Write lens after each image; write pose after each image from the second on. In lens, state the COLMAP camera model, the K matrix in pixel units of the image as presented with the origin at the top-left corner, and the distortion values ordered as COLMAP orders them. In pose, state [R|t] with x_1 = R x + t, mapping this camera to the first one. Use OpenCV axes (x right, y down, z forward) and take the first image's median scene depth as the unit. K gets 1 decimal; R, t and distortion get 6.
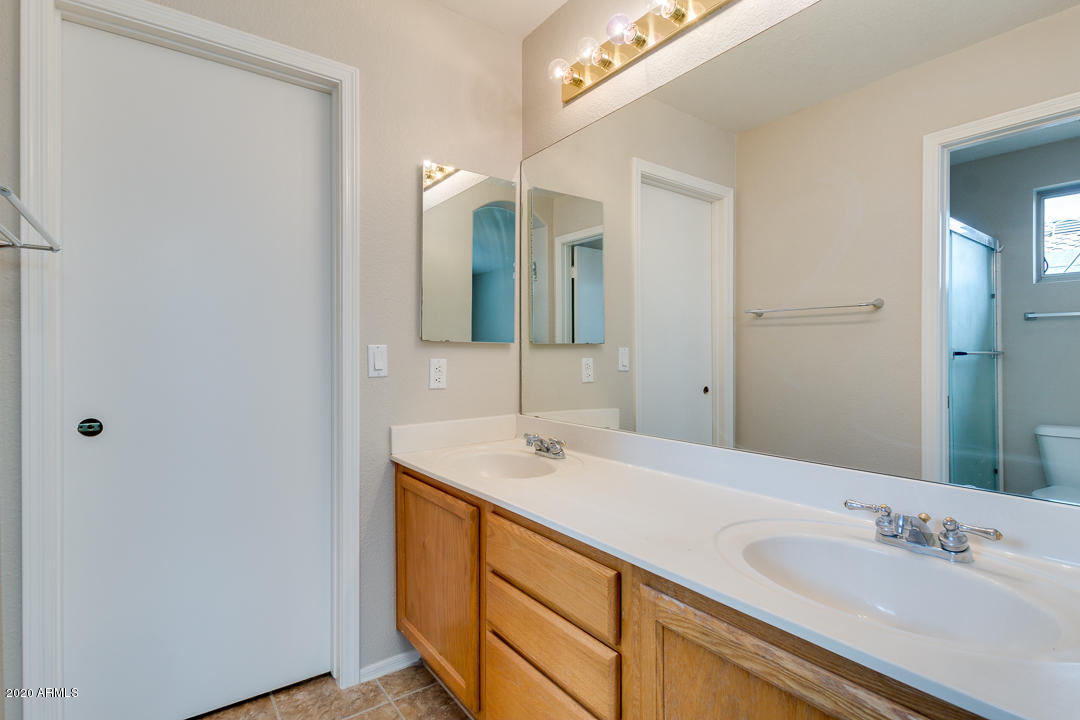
lens RADIAL K [[535.3, 0, 542.7], [0, 535.3, 356.9], [0, 0, 1]] dist [0.017175, -0.002173]
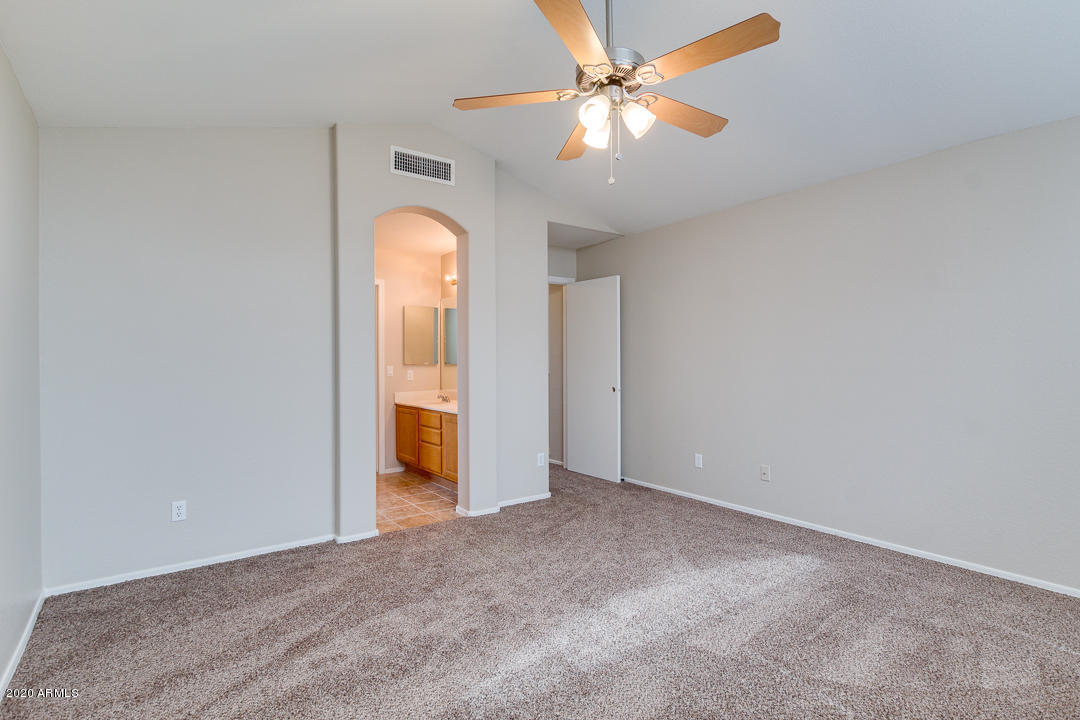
lens RADIAL K [[535.3, 0, 537.7], [0, 535.3, 361.5], [0, 0, 1]] dist [0.017175, -0.002173]
pose [[0.999855, -0.007573, -0.015238, 0.577382], [0.007468, 0.999948, -0.006910, -0.021072], [0.015290, 0.006795, 0.999860, -2.030269]]
